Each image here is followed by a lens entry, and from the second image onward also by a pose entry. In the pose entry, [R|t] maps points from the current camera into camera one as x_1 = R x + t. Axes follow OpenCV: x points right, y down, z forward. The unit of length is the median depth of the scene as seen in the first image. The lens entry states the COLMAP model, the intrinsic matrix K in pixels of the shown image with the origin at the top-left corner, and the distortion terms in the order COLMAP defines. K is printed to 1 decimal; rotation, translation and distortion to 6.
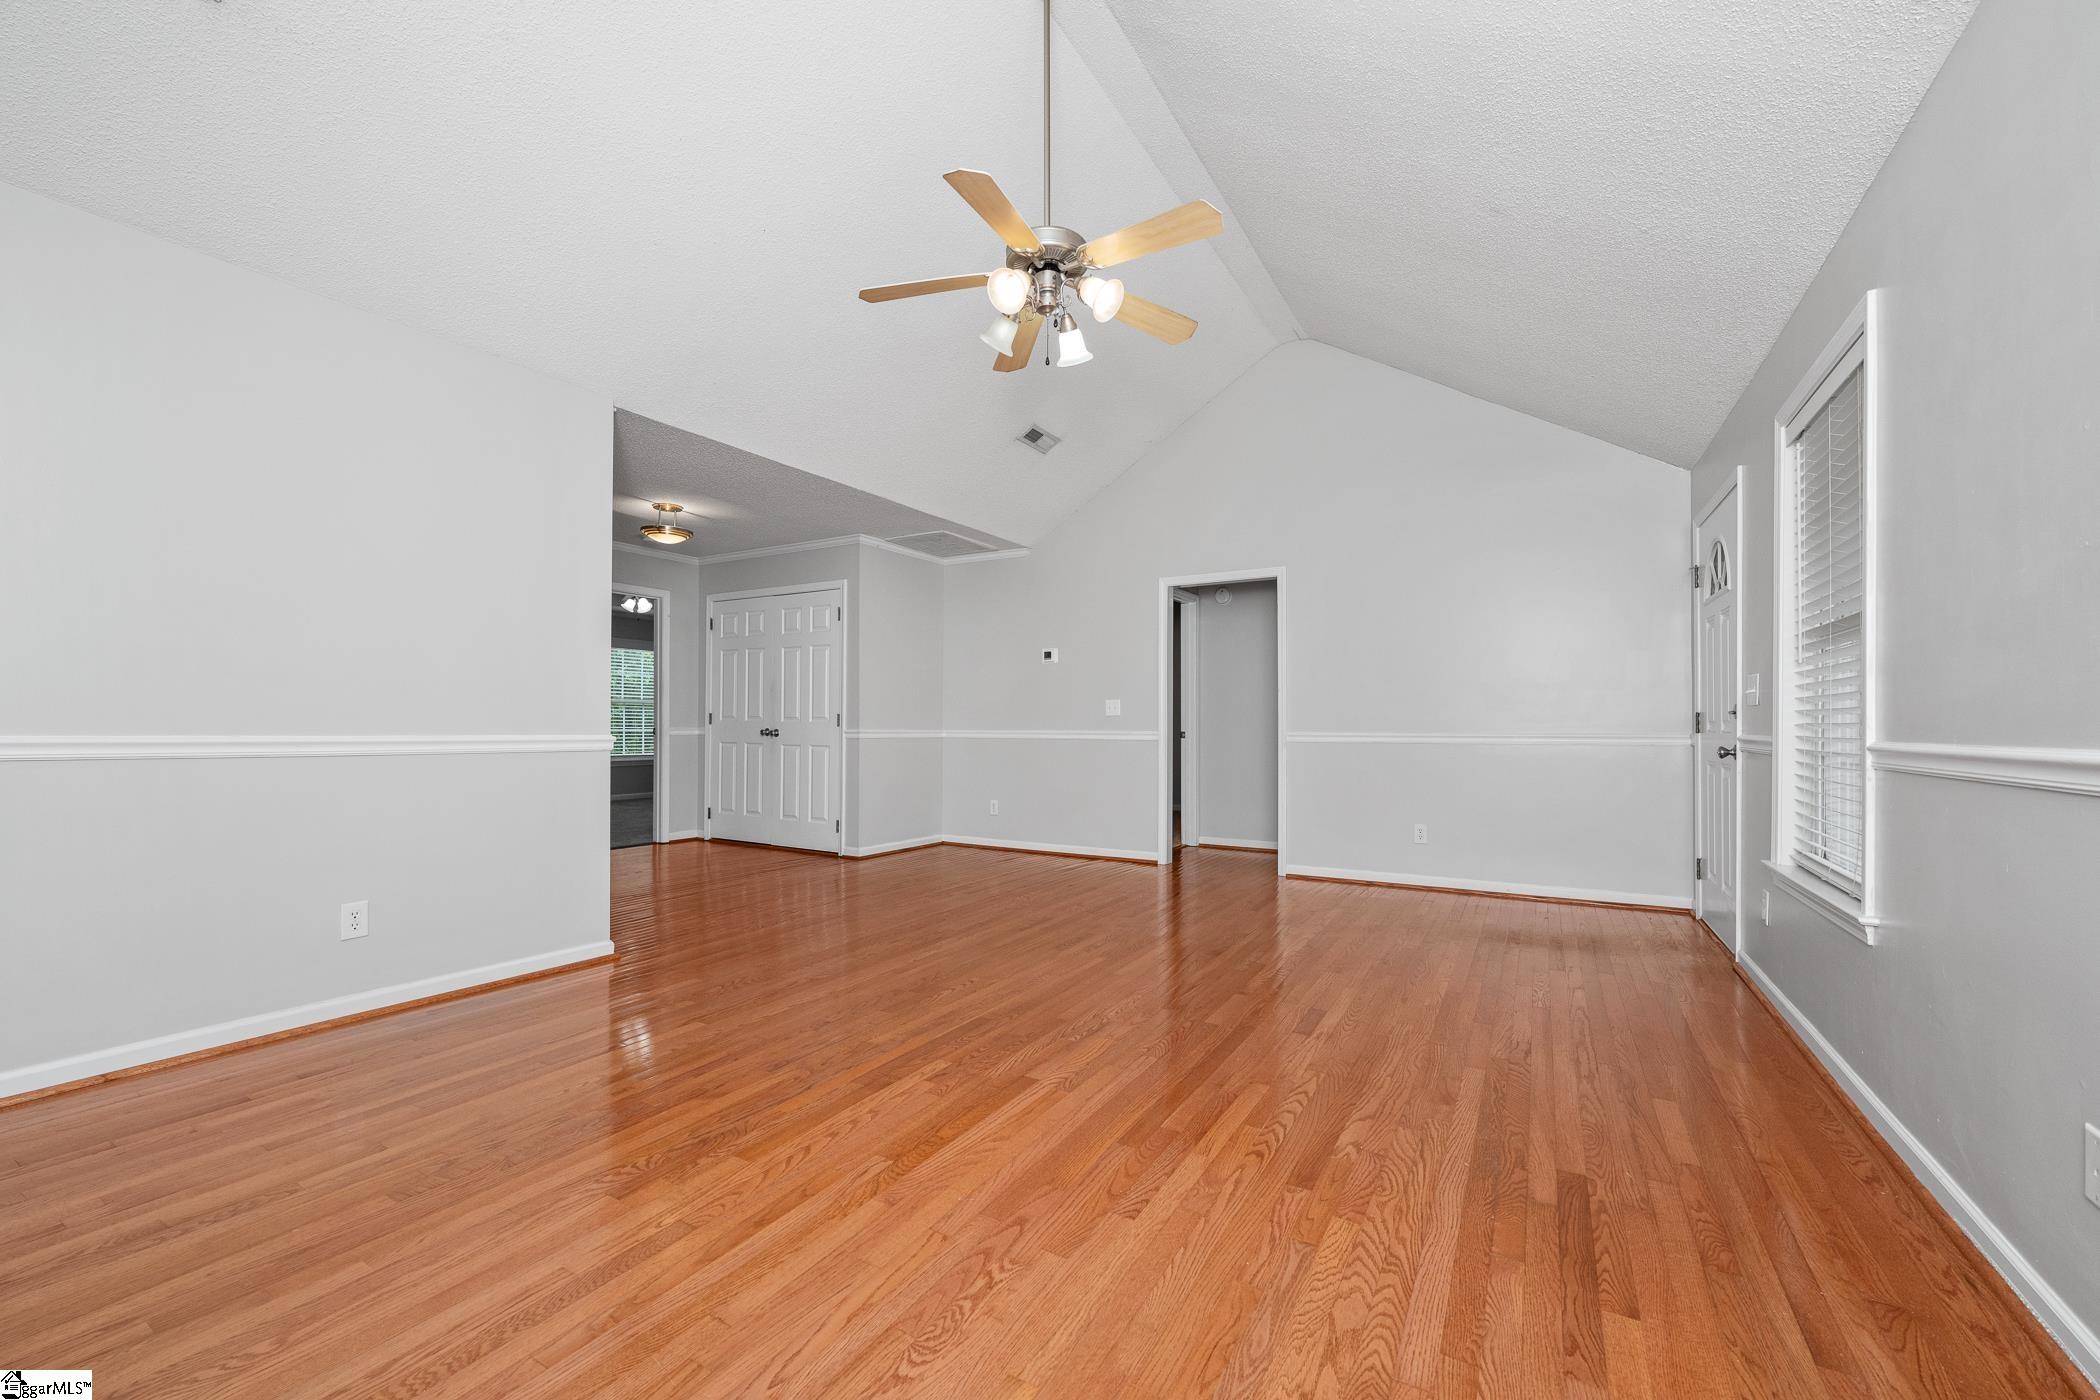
lens RADIAL K [[824.3, 0, 1050.6], [0, 824.3, 718.9], [0, 0, 1]] dist [-0.000244, -0.000282]
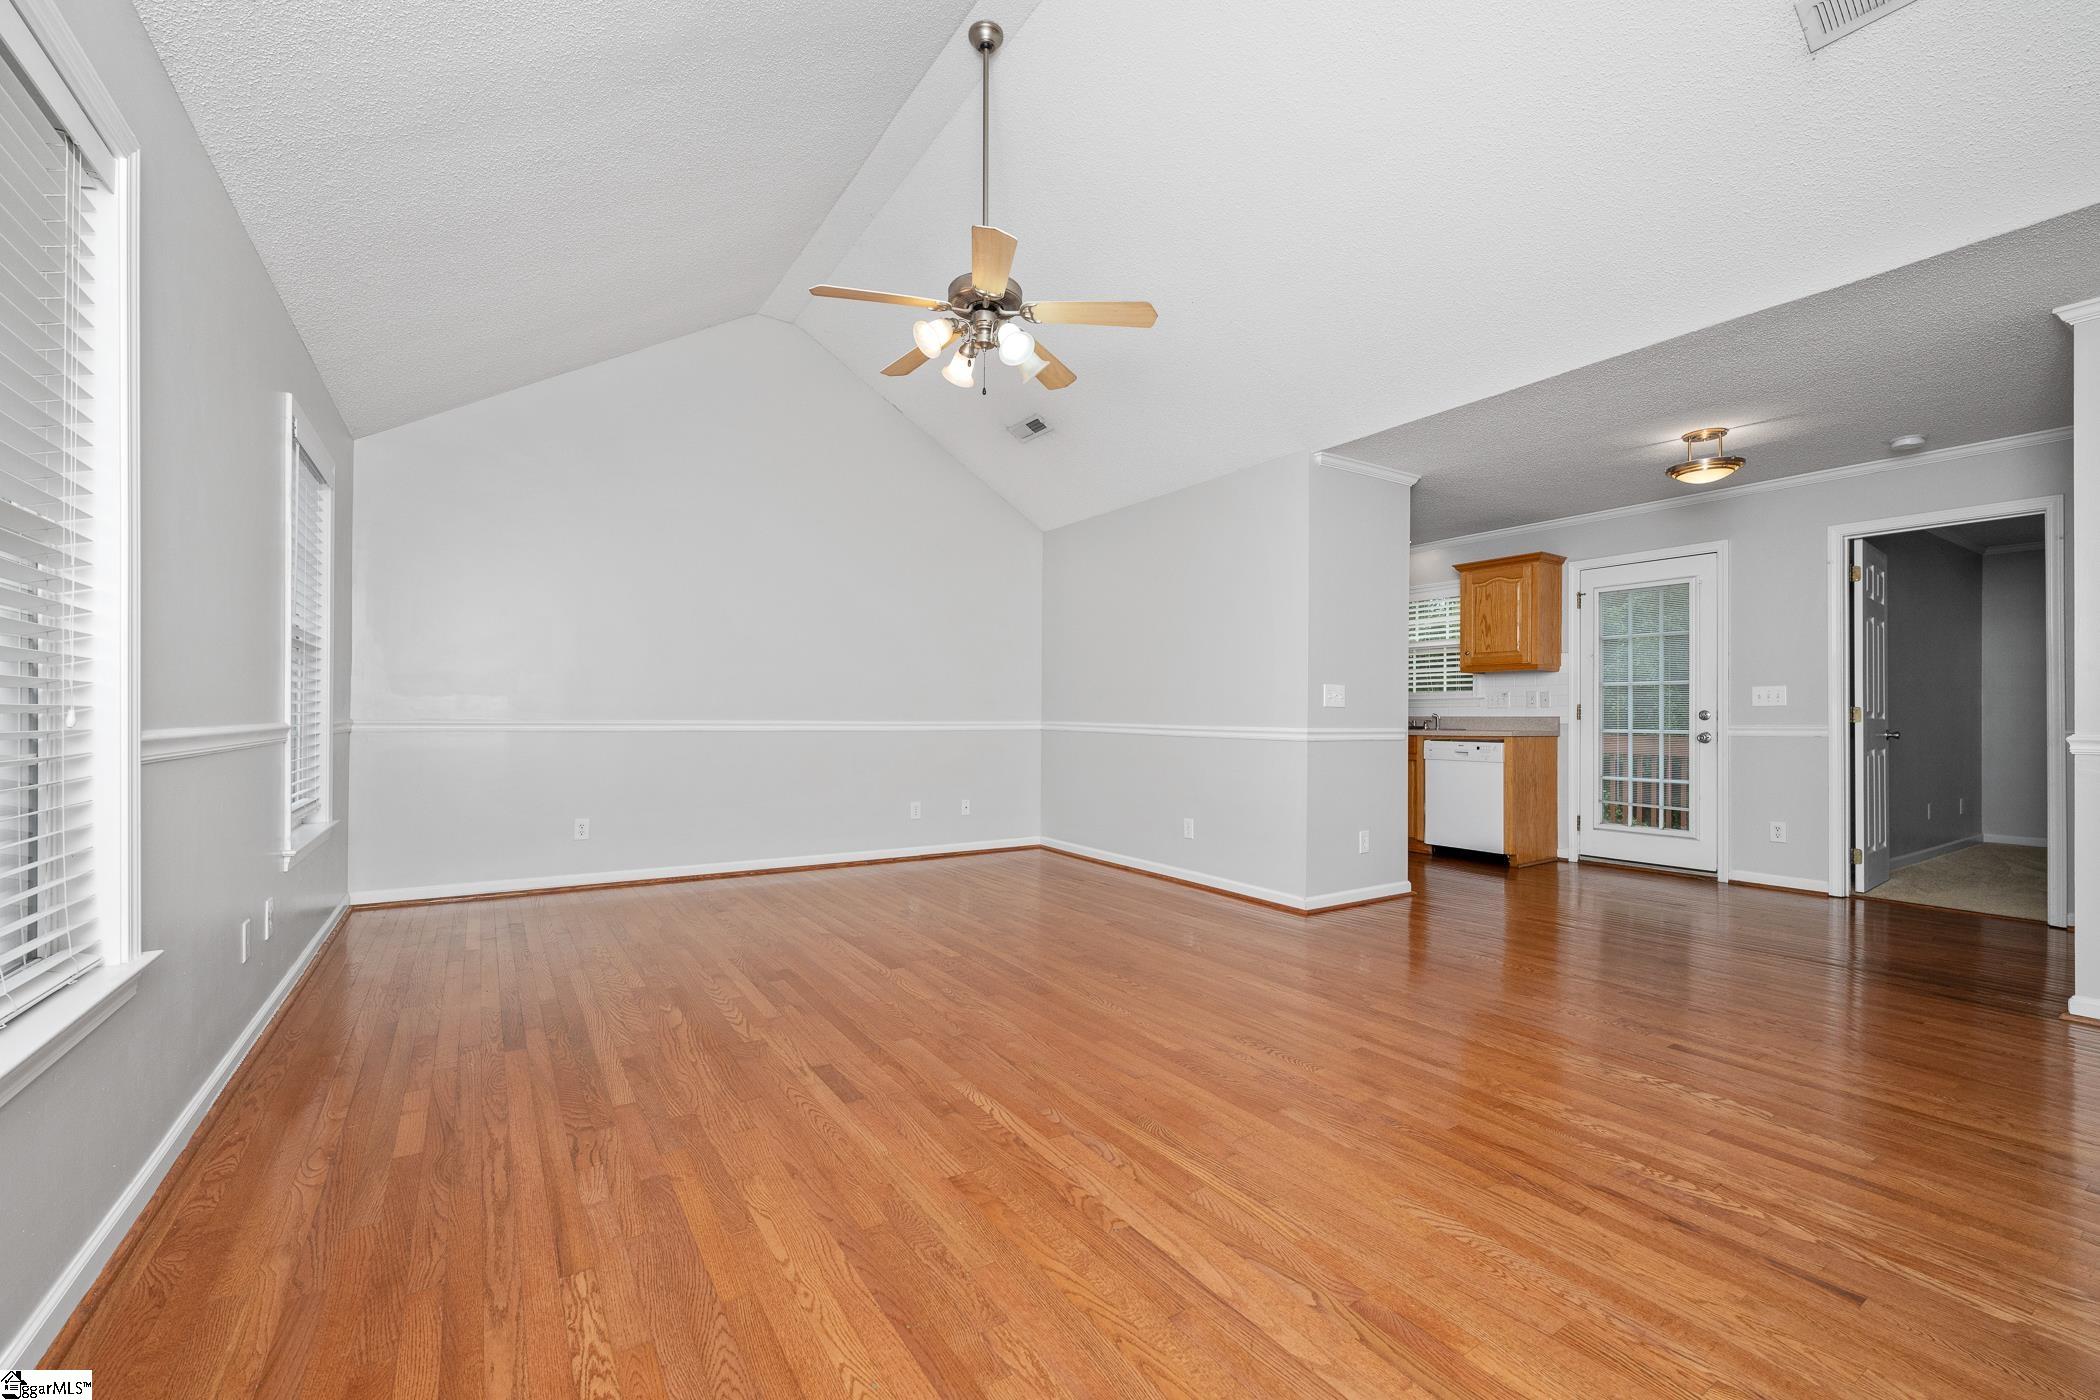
lens RADIAL K [[864.6, 0, 1044.8], [0, 864.6, 706.1], [0, 0, 1]] dist [0.001098, 0.000246]
pose [[-0.440953, -0.017155, -0.897366, 1.155983], [0.000070, 0.999817, -0.019148, 0.016993], [0.897530, -0.008507, -0.440871, 1.817101]]
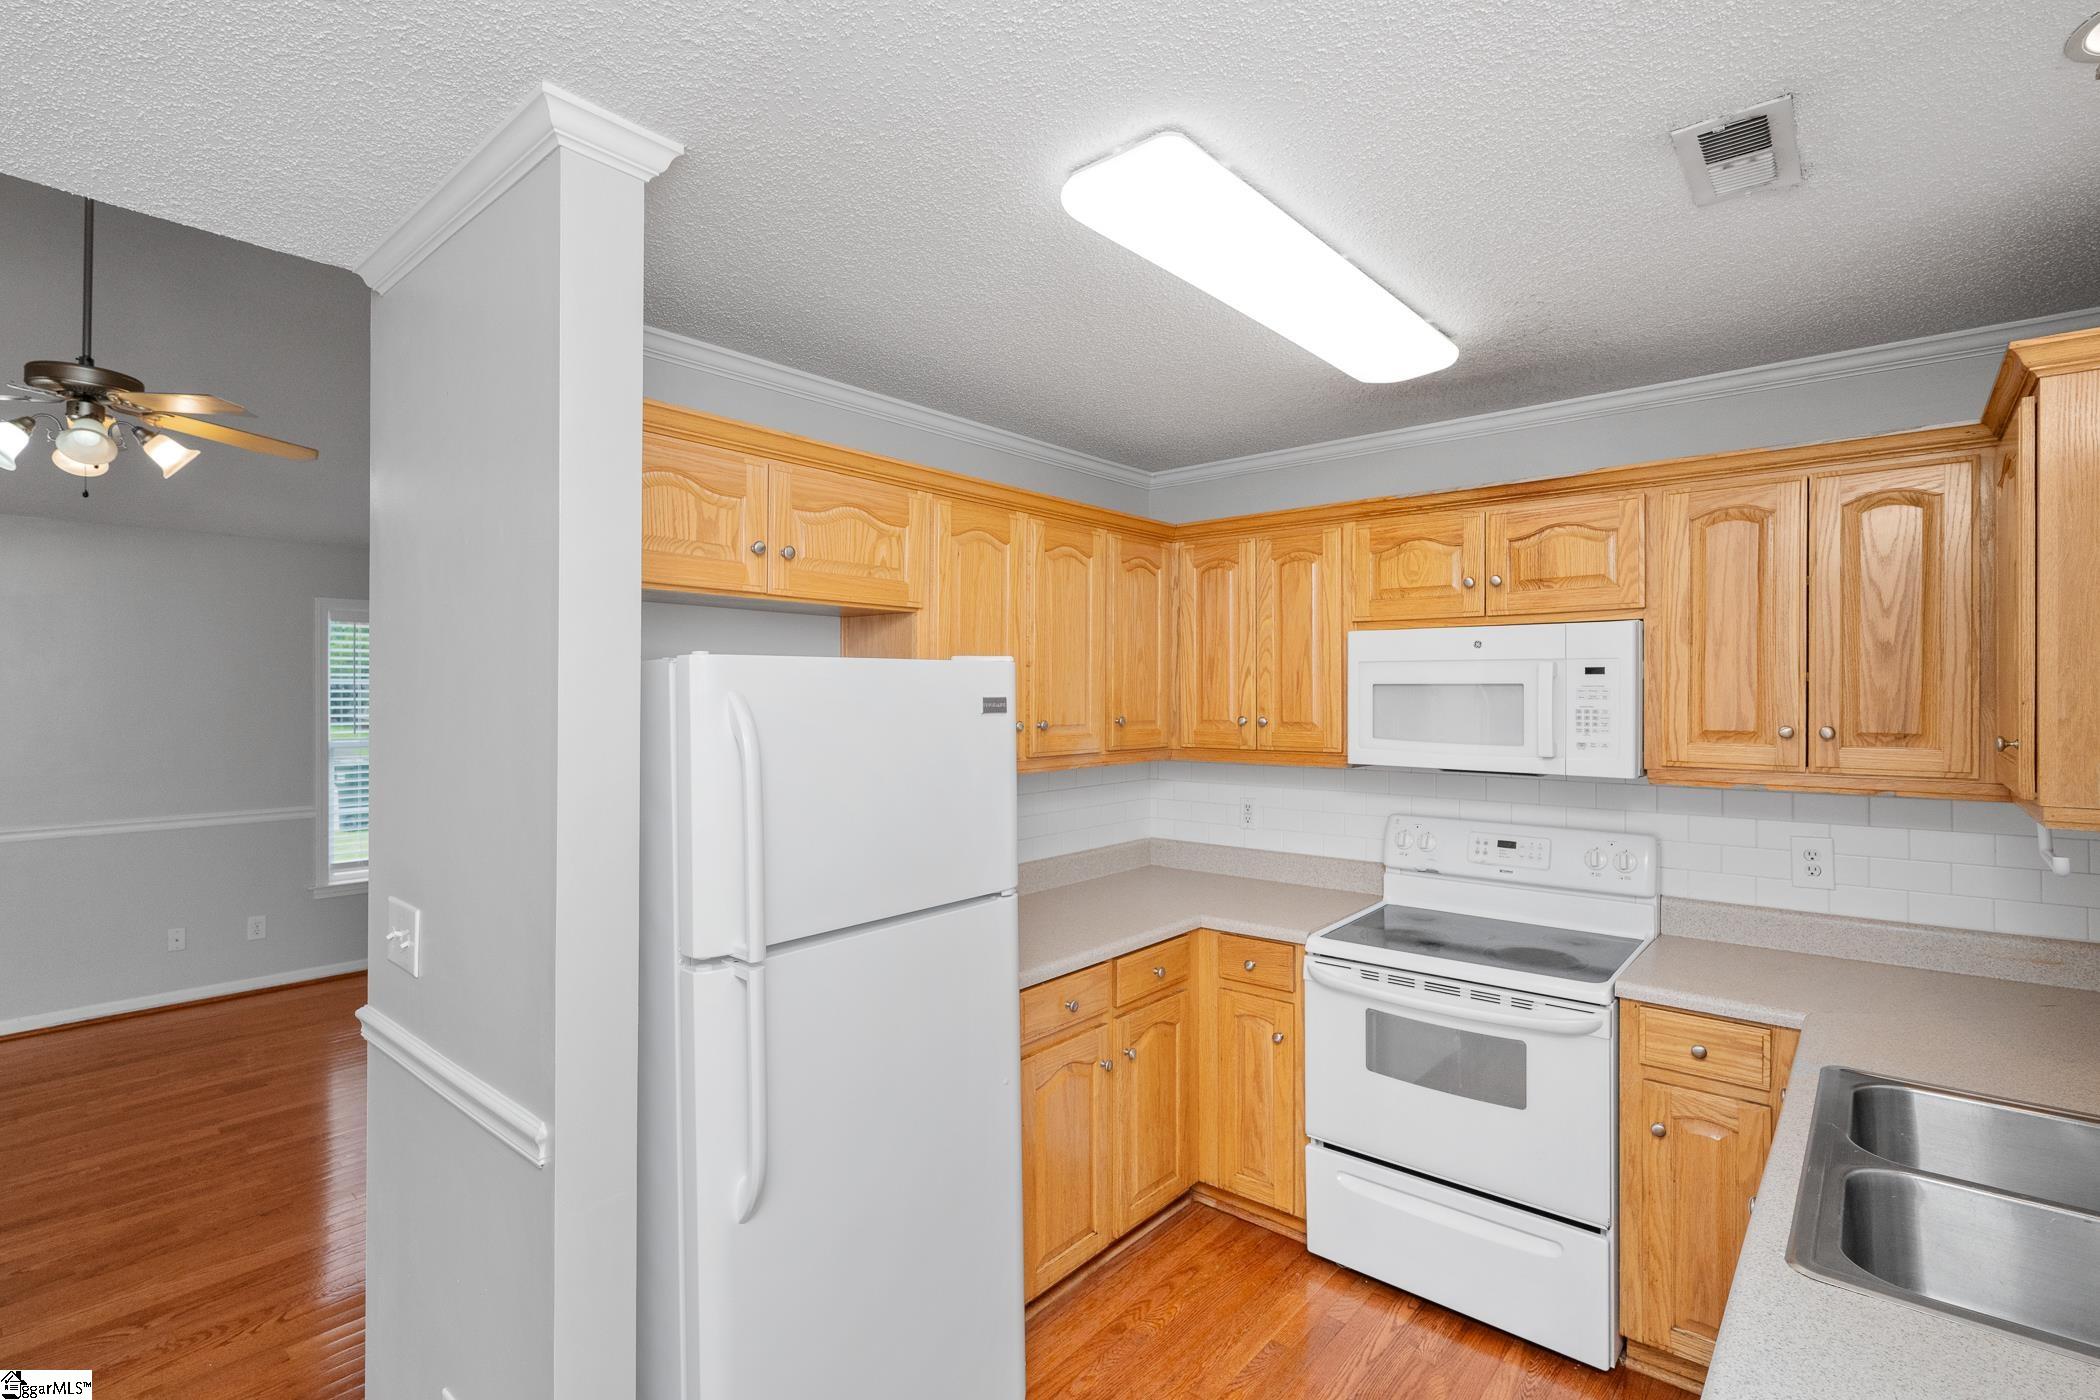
lens RADIAL K [[988.7, 0, 1065.2], [0, 988.7, 693.1], [0, 0, 1]] dist [-0.002244, -0.000098]
pose [[-0.985563, -0.004227, 0.169259, -1.520157], [-0.005784, 0.999945, -0.008710, -0.229225], [-0.169213, -0.009563, -0.985533, 2.217246]]
